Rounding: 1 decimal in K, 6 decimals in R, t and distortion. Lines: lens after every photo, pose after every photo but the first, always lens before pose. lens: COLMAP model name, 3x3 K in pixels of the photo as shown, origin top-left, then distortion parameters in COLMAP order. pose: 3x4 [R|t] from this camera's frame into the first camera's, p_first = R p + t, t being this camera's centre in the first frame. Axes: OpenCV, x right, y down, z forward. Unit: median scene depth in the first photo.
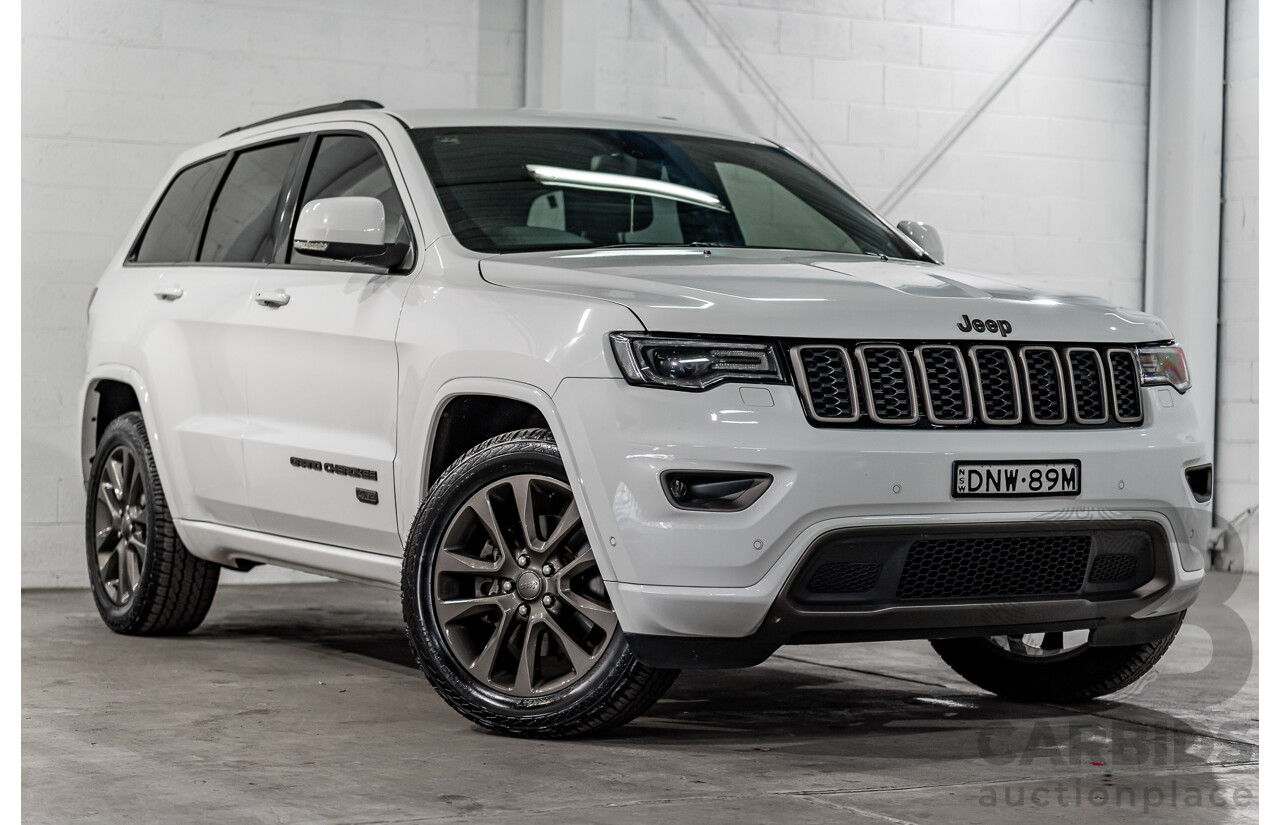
lens RADIAL K [[2776.0, 0, 640.0], [0, 2776.0, 412.5], [0, 0, 1]] dist [-0.054647, 0.178551]
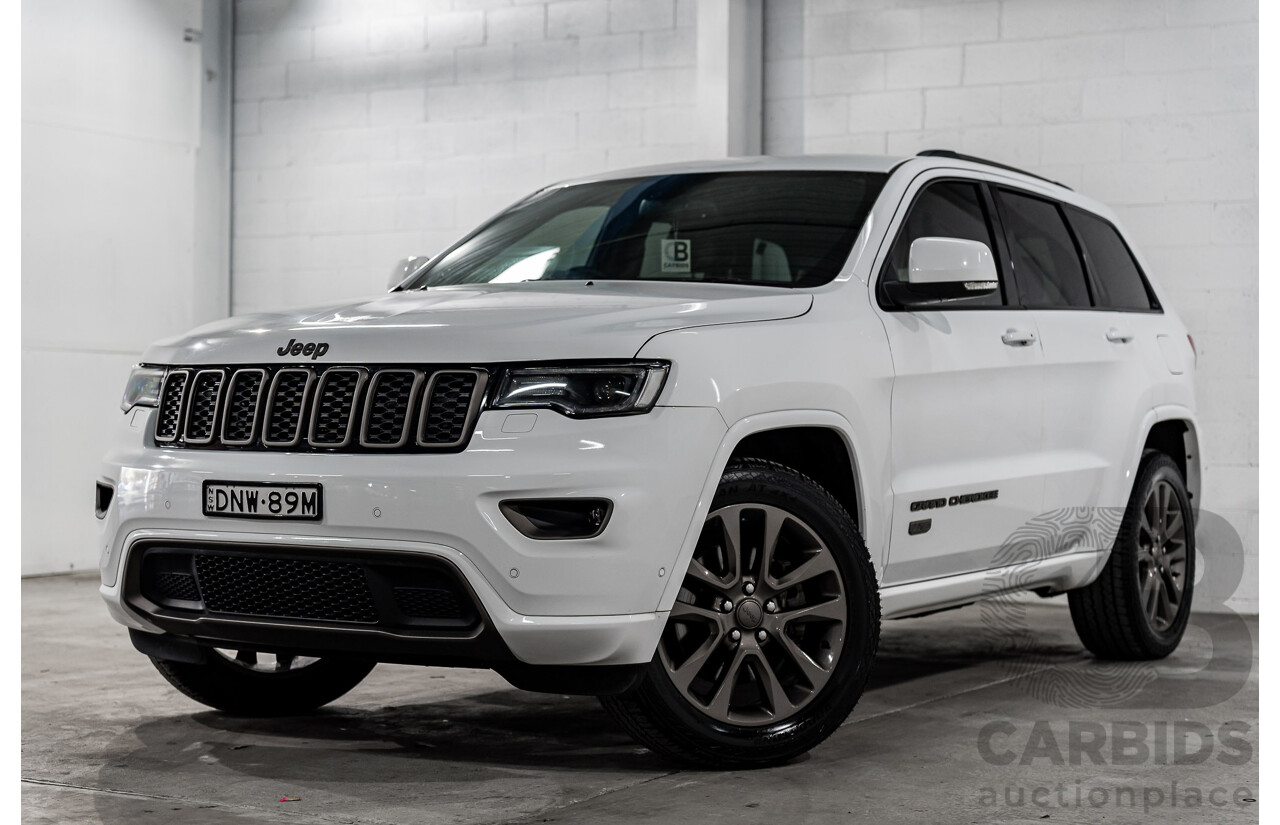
lens RADIAL K [[2184.4, 0, 640.0], [0, 2184.4, 412.5], [0, 0, 1]] dist [0.012969, 0.038809]
pose [[0.483892, -0.004263, -0.875117, 0.890251], [-0.016097, 0.999776, -0.013771, 0.000746], [0.874980, 0.020750, 0.483715, 0.733444]]
